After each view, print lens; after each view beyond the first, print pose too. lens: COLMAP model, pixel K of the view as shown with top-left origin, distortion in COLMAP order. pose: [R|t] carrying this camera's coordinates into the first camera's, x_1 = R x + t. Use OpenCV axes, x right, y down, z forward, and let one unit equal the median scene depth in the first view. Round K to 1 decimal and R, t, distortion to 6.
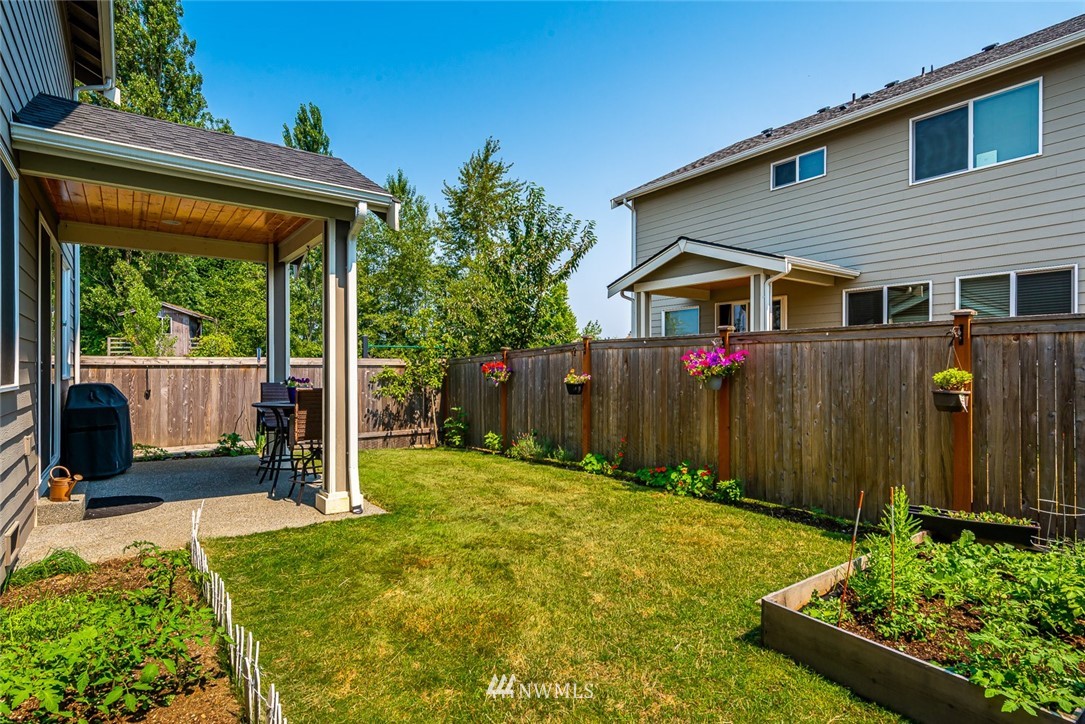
lens RADIAL K [[556.5, 0, 542.5], [0, 556.5, 362.0], [0, 0, 1]] dist [0.006142, -0.000147]
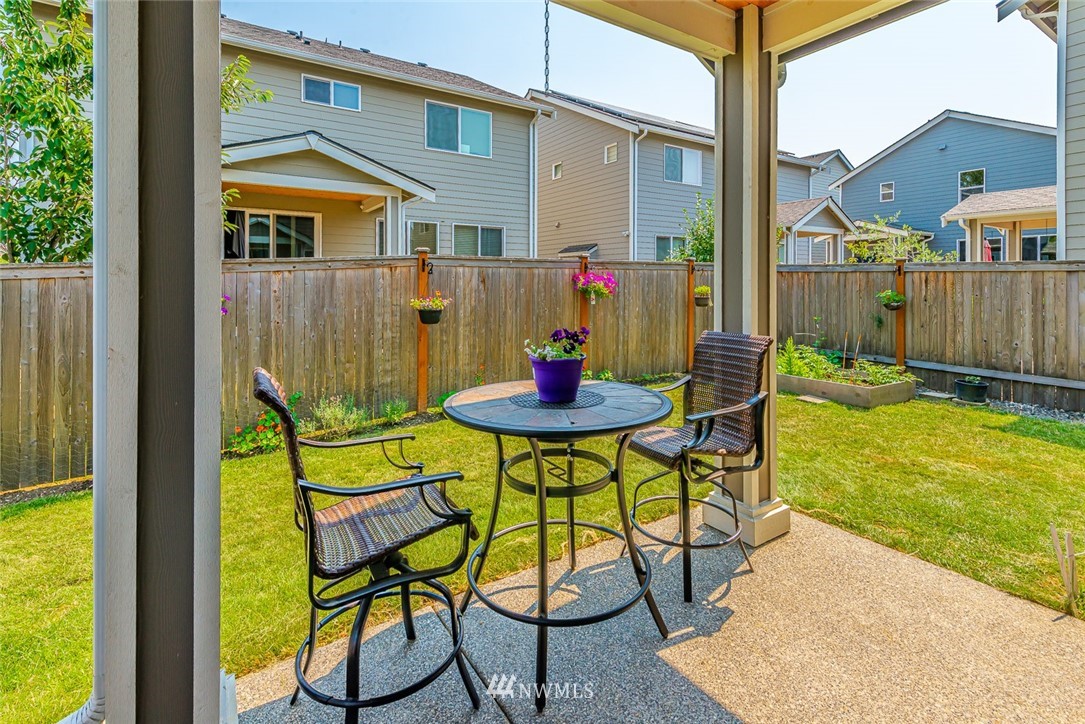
lens RADIAL K [[491.8, 0, 543.8], [0, 491.8, 277.8], [0, 0, 1]] dist [0.000144, -0.000106]
pose [[0.060252, 0.005448, 0.998168, -0.508795], [-0.008679, 0.999950, -0.004933, -0.002938], [-0.998145, -0.008365, 0.060297, 0.656469]]
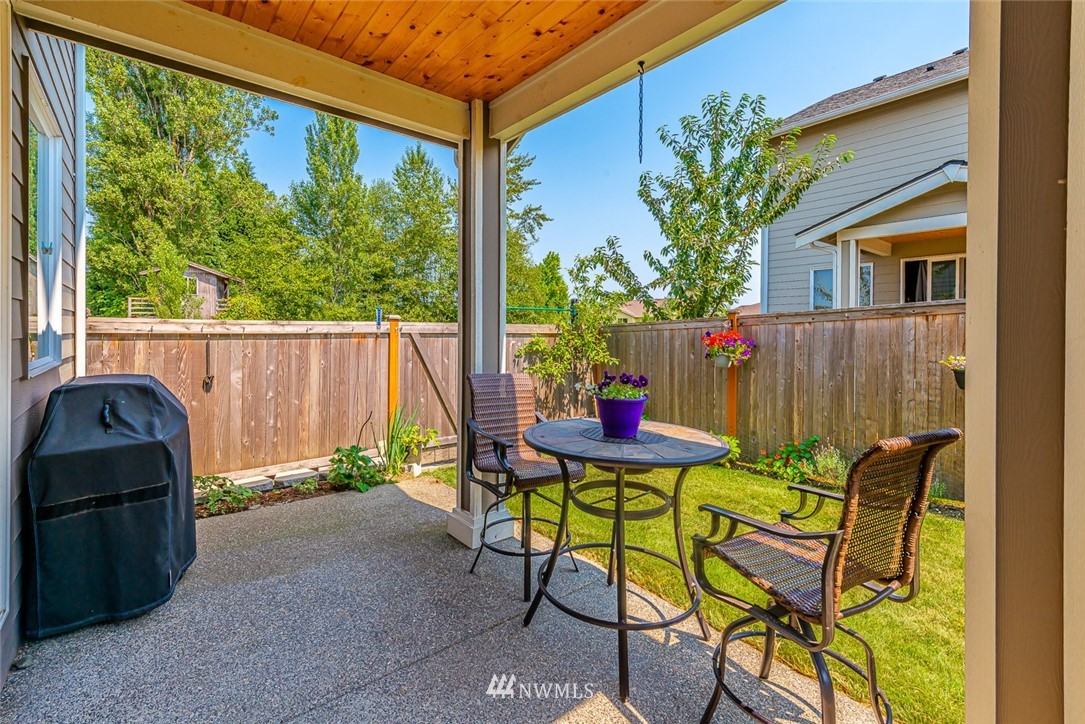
lens RADIAL K [[476.1, 0, 542.5], [0, 476.1, 327.9], [0, 0, 1]] dist [0.002958, 0.000261]
pose [[0.998409, 0.006410, 0.056020, -0.346078], [-0.006742, 0.999961, 0.005731, -0.005177], [-0.055982, -0.006100, 0.998413, 0.431131]]
